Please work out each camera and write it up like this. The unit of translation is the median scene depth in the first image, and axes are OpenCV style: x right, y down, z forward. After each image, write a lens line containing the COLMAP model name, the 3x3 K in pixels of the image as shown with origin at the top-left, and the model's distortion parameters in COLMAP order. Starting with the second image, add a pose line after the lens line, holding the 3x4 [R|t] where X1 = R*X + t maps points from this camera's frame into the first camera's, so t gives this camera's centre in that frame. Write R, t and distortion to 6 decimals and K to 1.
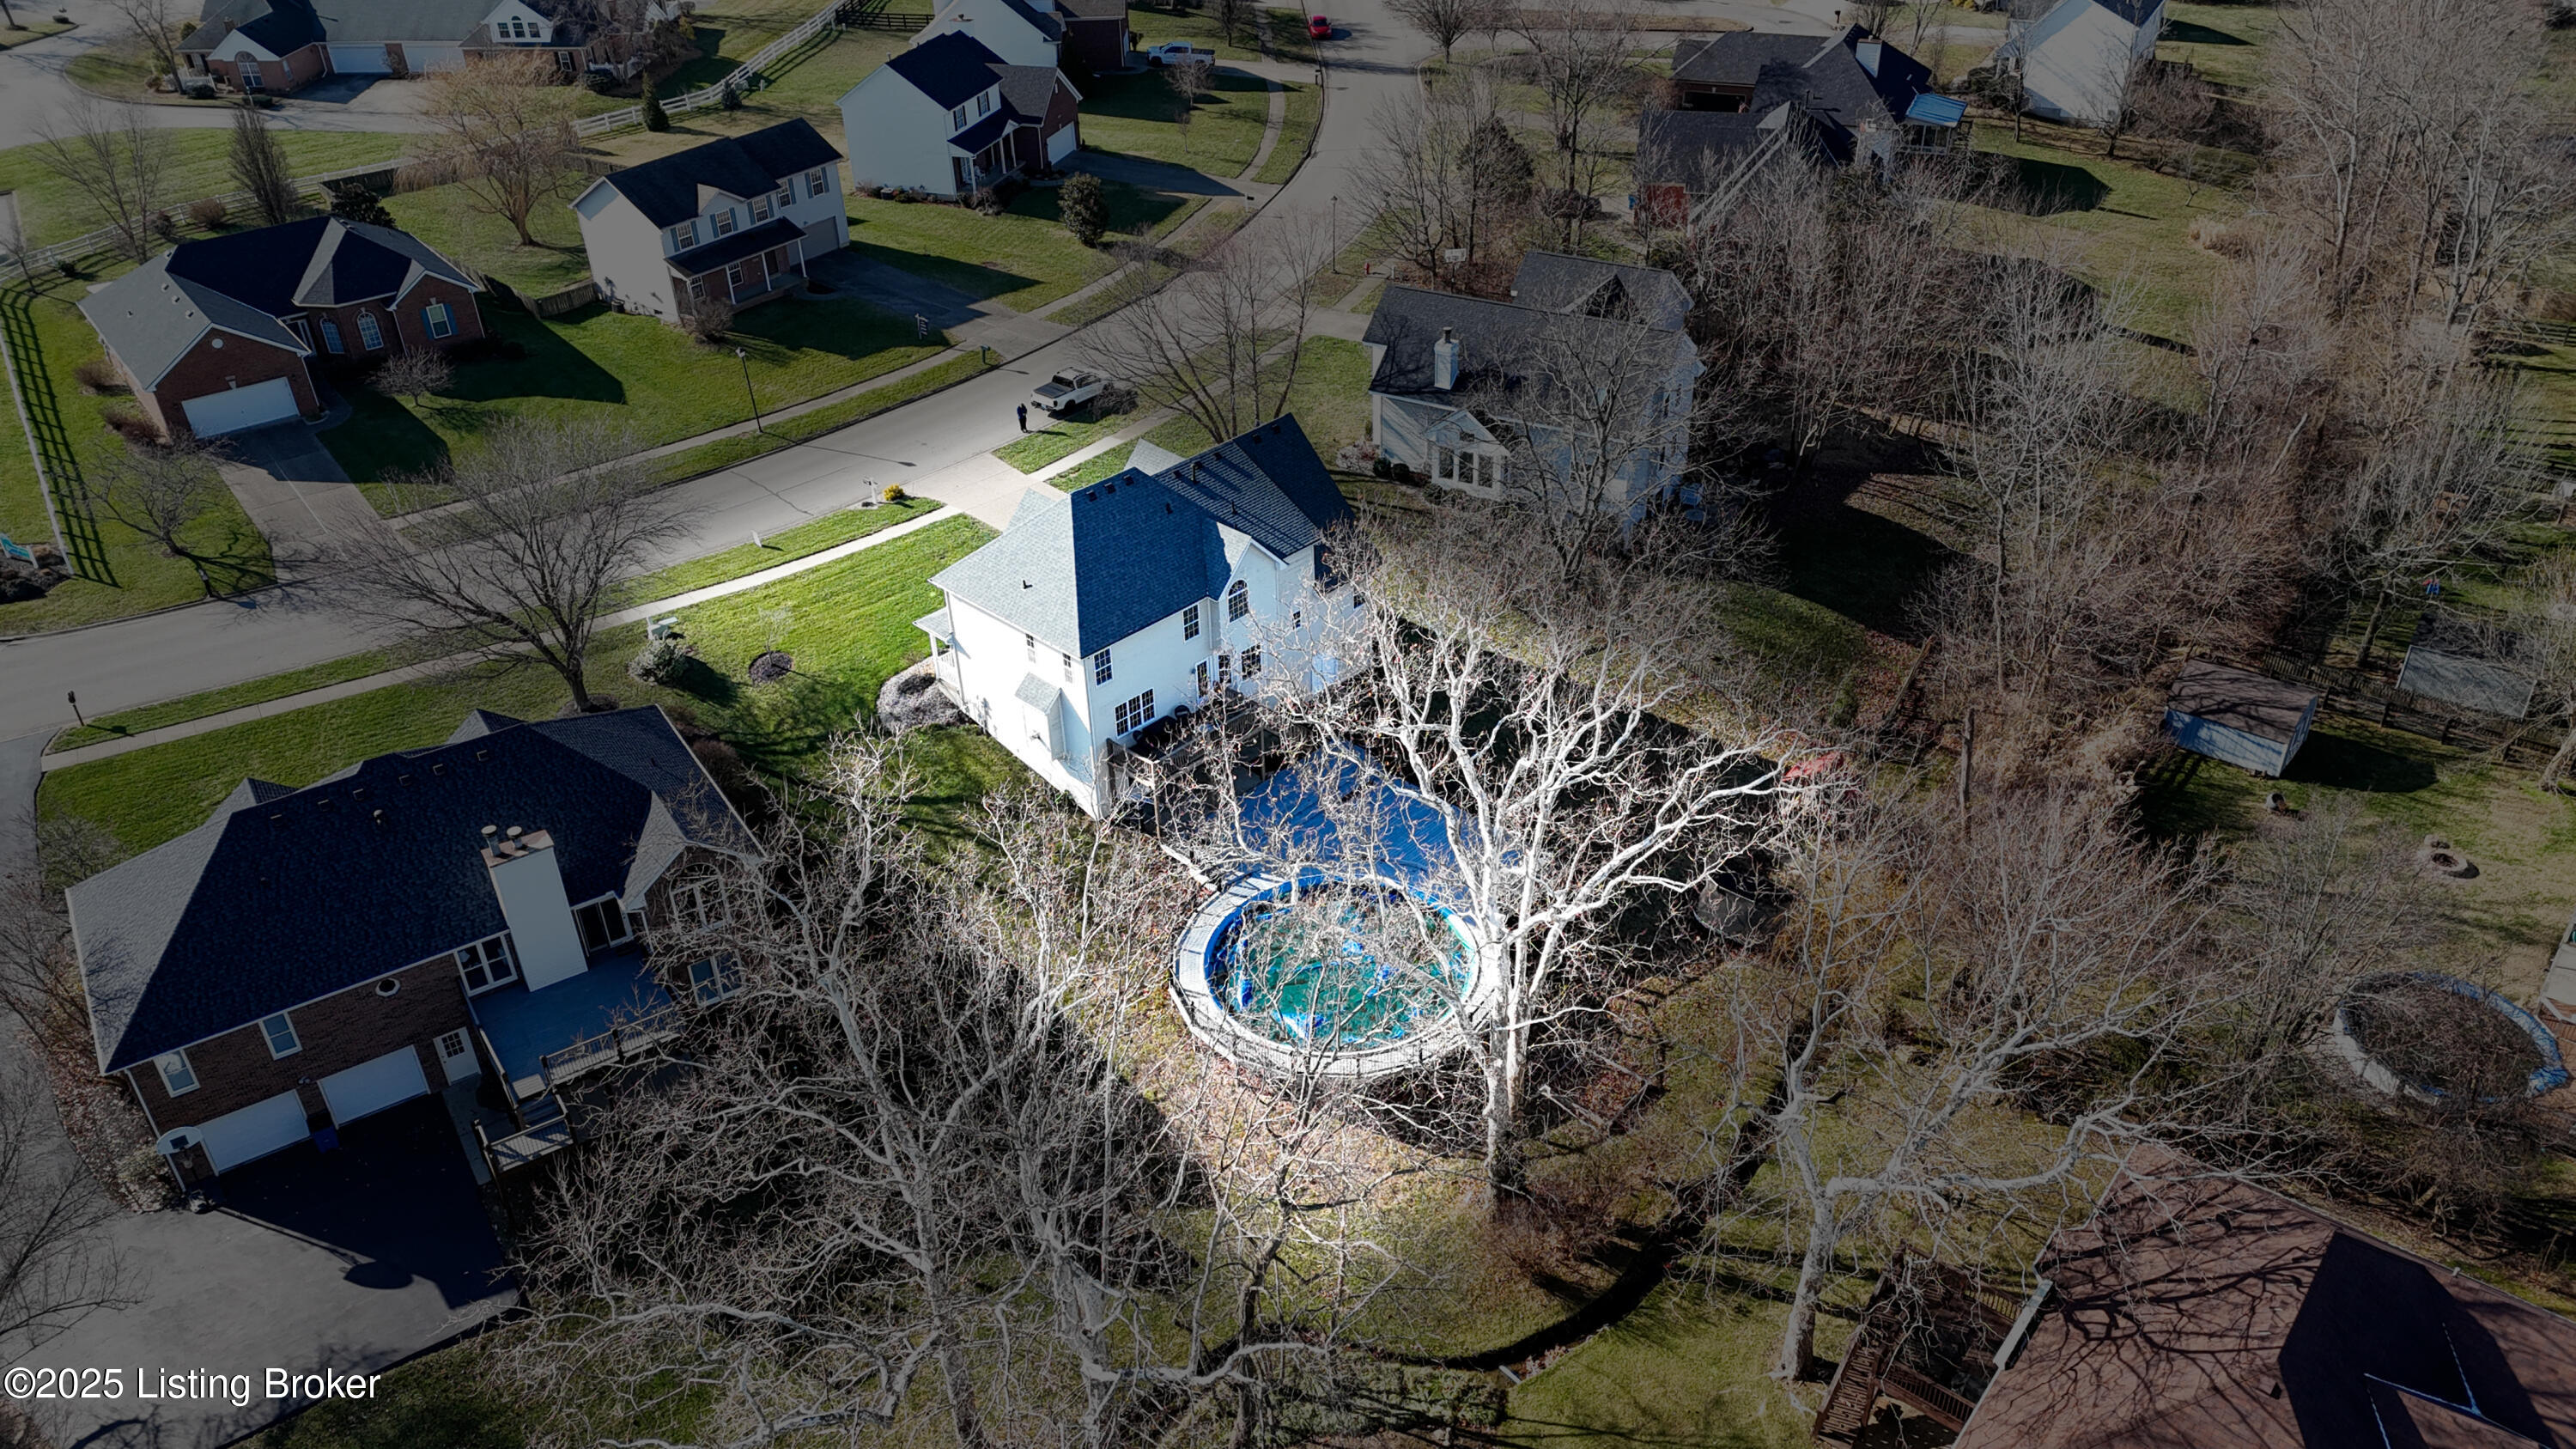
lens RADIAL K [[1956.7, 0, 1288.0], [0, 1956.7, 724.5], [0, 0, 1]] dist [0.032542, -0.003685]
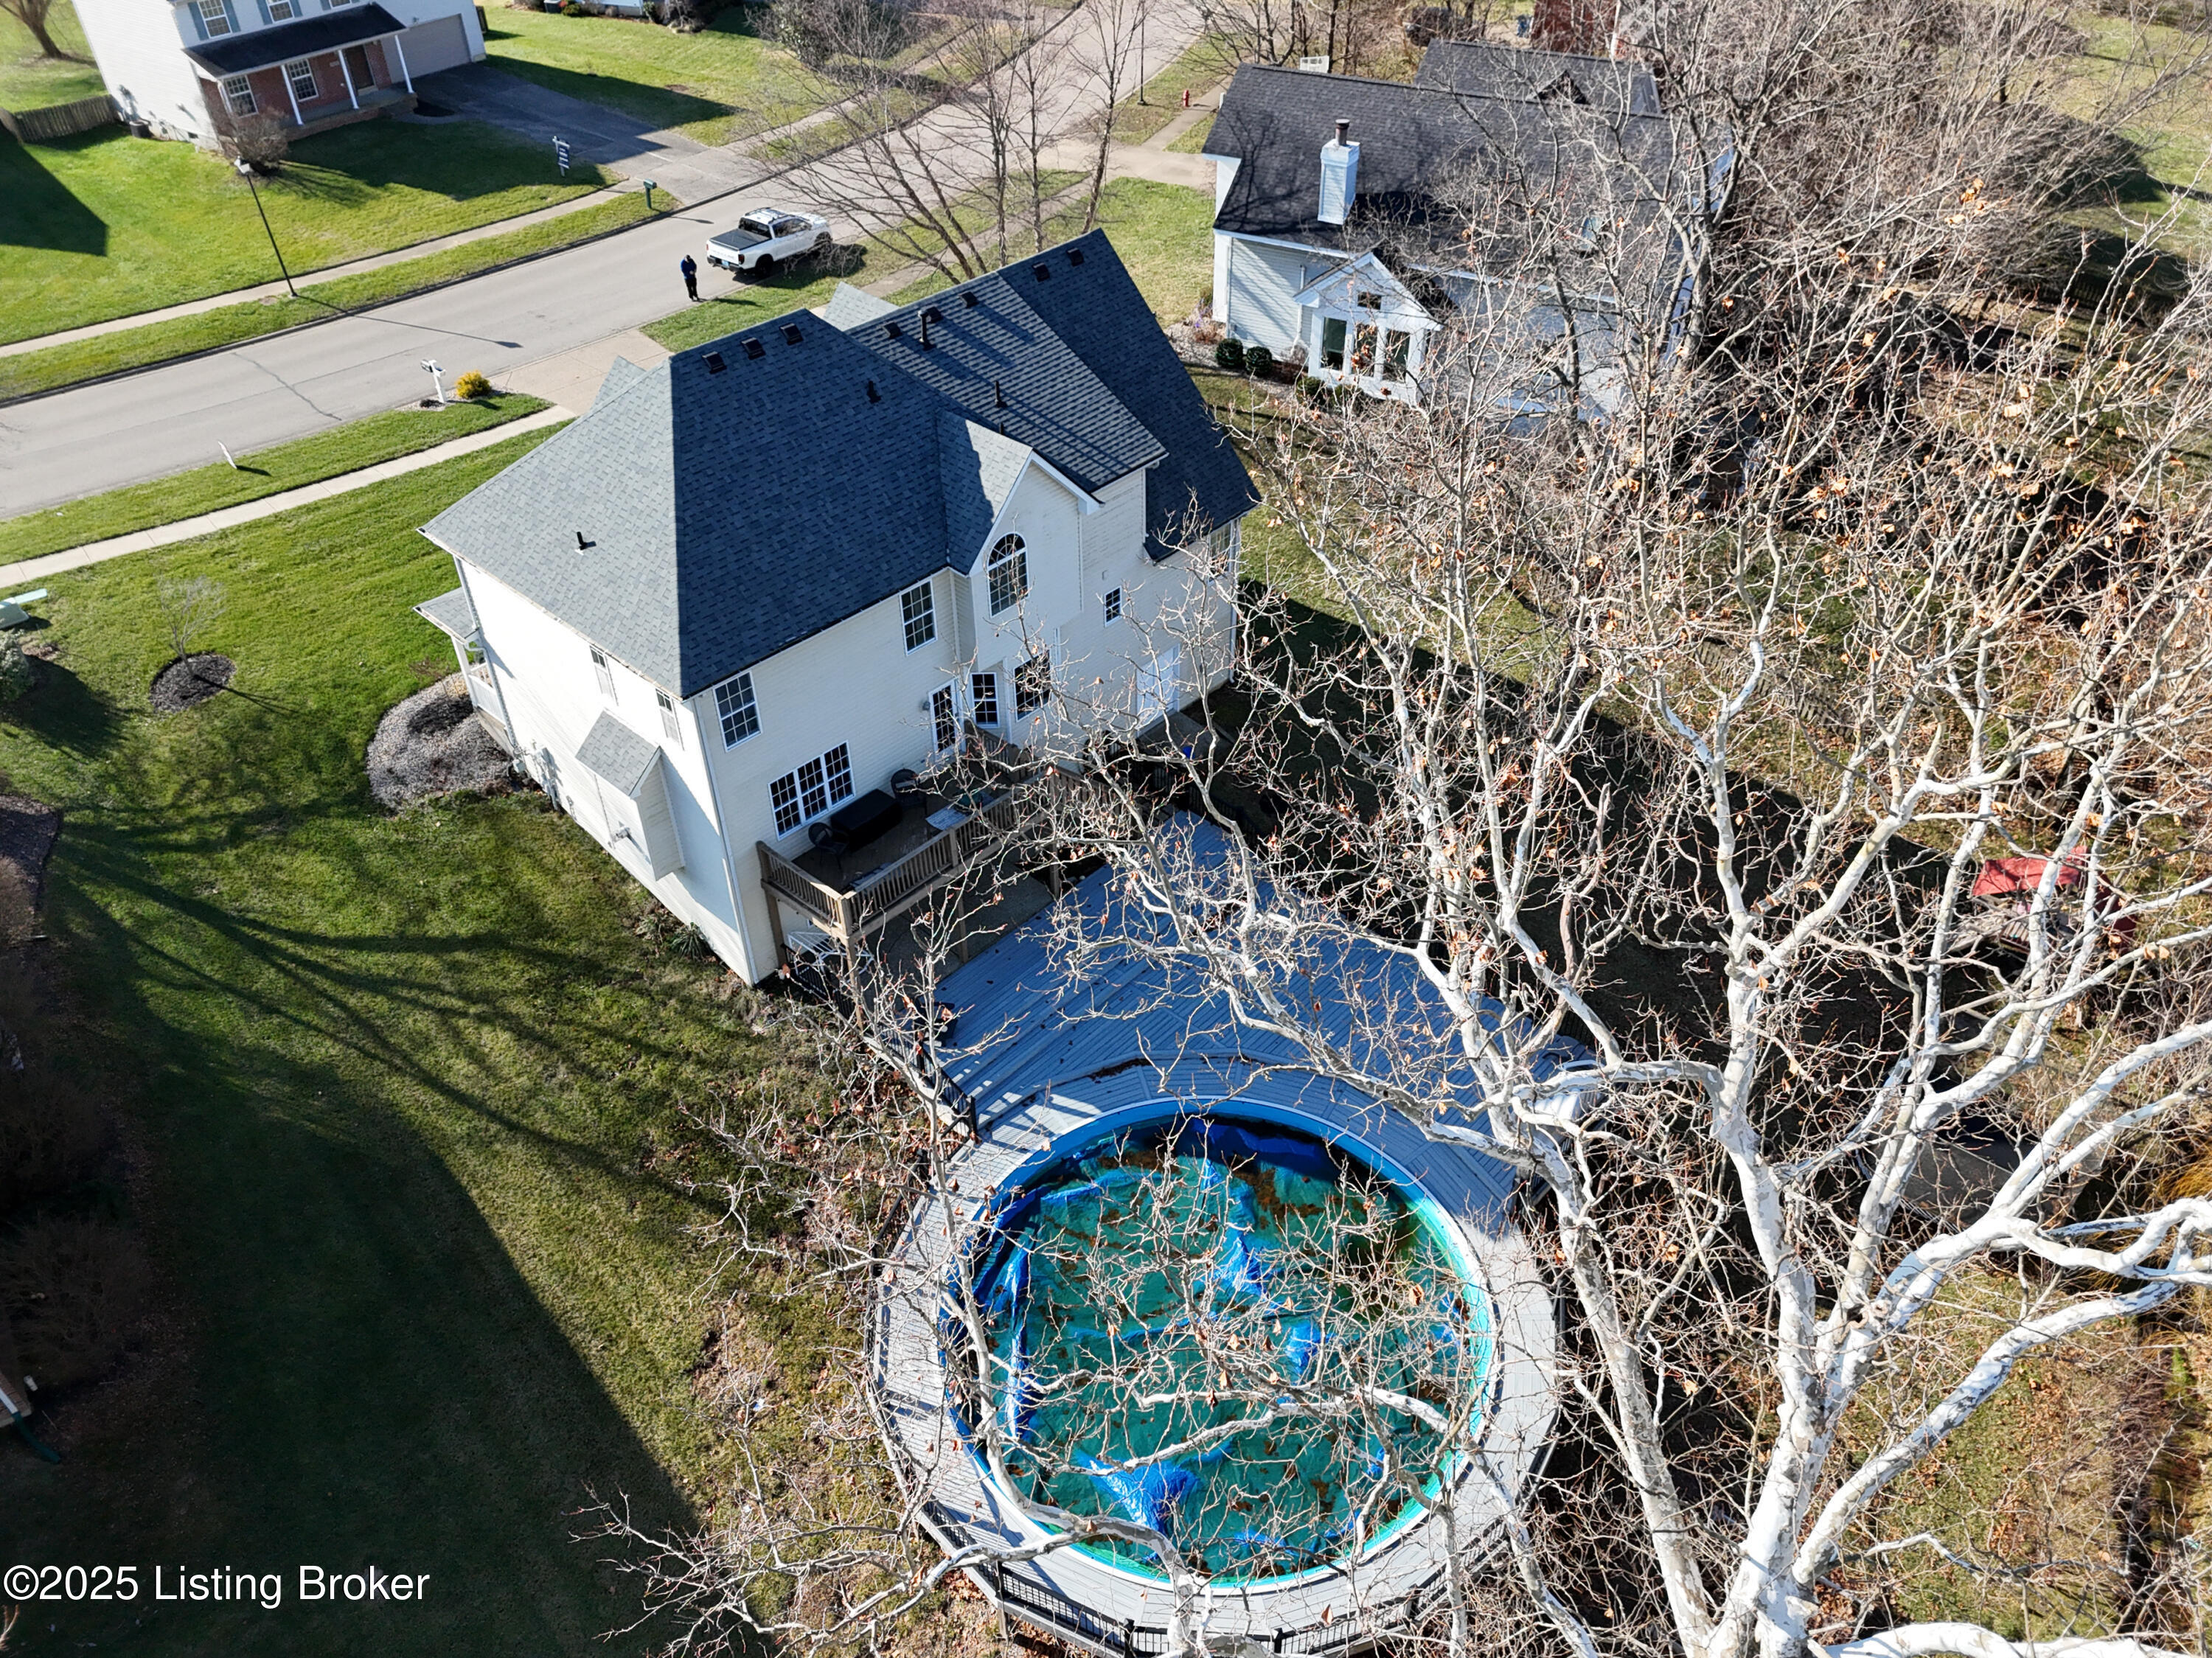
lens RADIAL K [[1620.5, 0, 1106.0], [0, 1620.5, 829.0], [0, 0, 1]] dist [0.046112, -0.034381]
pose [[0.999677, -0.002412, 0.025282, -0.008850], [-0.000558, 0.993155, 0.116802, -0.039357], [-0.025390, -0.116779, 0.992833, 0.478605]]
